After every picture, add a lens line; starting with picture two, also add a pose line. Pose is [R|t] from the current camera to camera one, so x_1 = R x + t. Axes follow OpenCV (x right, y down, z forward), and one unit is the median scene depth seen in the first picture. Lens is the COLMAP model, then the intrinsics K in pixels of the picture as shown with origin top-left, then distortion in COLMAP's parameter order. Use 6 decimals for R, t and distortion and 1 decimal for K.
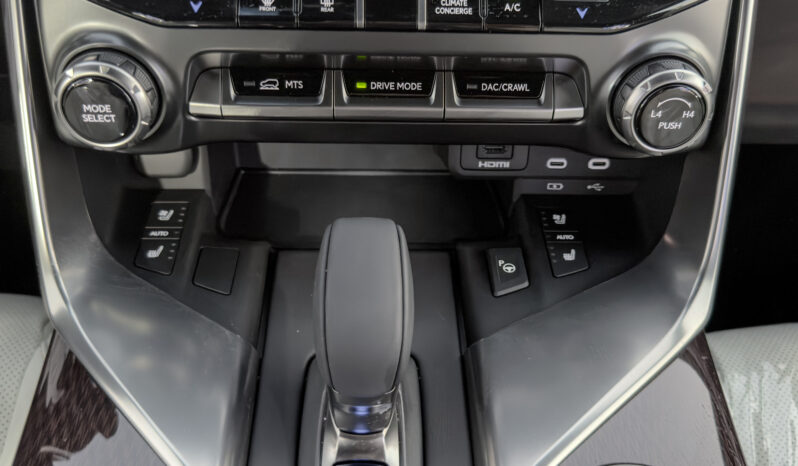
lens RADIAL K [[711.2, 0, 399.0], [0, 711.2, 233.0], [0, 0, 1]] dist [0.014081, -0.171358]
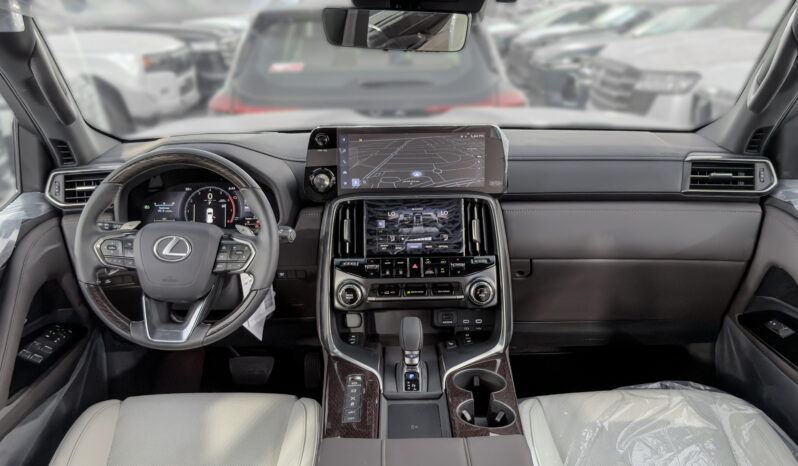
lens RADIAL K [[686.6, 0, 396.8], [0, 686.6, 246.4], [0, 0, 1]] dist [0.054848, -0.154325]
pose [[0.998320, -0.045057, -0.036425, 0.035070], [0.021511, 0.871987, -0.489056, 1.512674], [0.053797, 0.487451, 0.871491, -2.613197]]
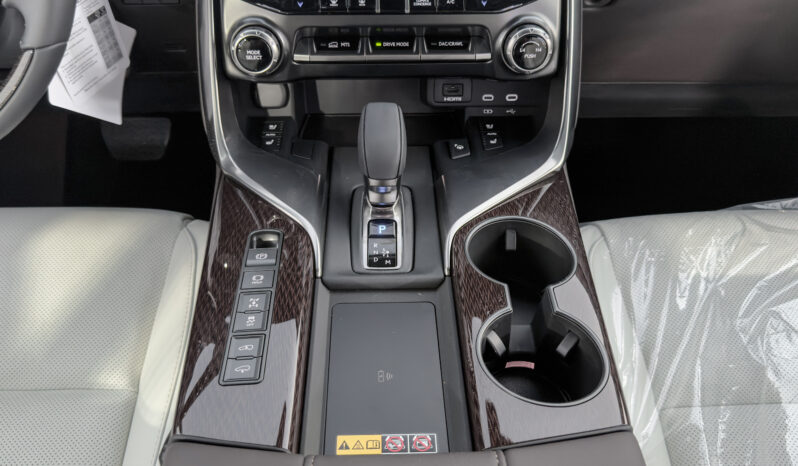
lens RADIAL K [[690.2, 0, 399.0], [0, 690.2, 233.0], [0, 0, 1]] dist [0.041135, -0.173233]
pose [[0.999580, -0.022902, -0.017776, 0.027012], [0.021154, 0.995445, -0.092964, 0.507779], [0.019824, 0.092549, 0.995511, -0.899318]]
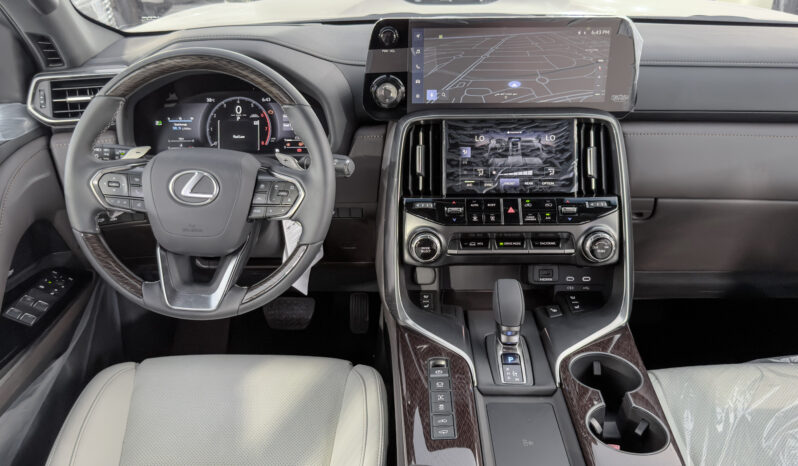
lens RADIAL K [[686.6, 0, 396.8], [0, 686.6, 246.4], [0, 0, 1]] dist [0.054848, -0.154325]
pose [[0.997446, -0.023760, -0.067357, -0.312035], [-0.001420, 0.936264, -0.351294, 0.878122], [0.071410, 0.350492, 0.933839, -1.881948]]
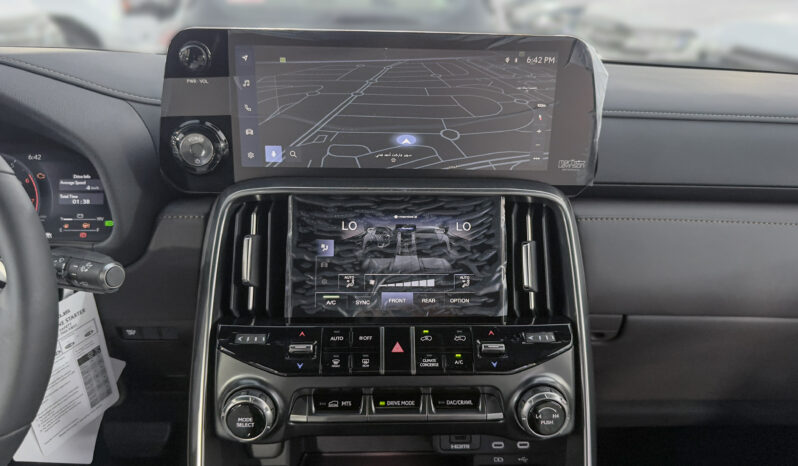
lens RADIAL K [[605.1, 0, 403.1], [0, 605.1, 243.4], [0, 0, 1]] dist [0.017329, 0.000158]
pose [[0.999785, -0.020216, 0.004576, 0.002925], [0.020299, 0.910318, -0.413412, 0.070054], [0.004192, 0.413416, 0.910532, -0.628743]]
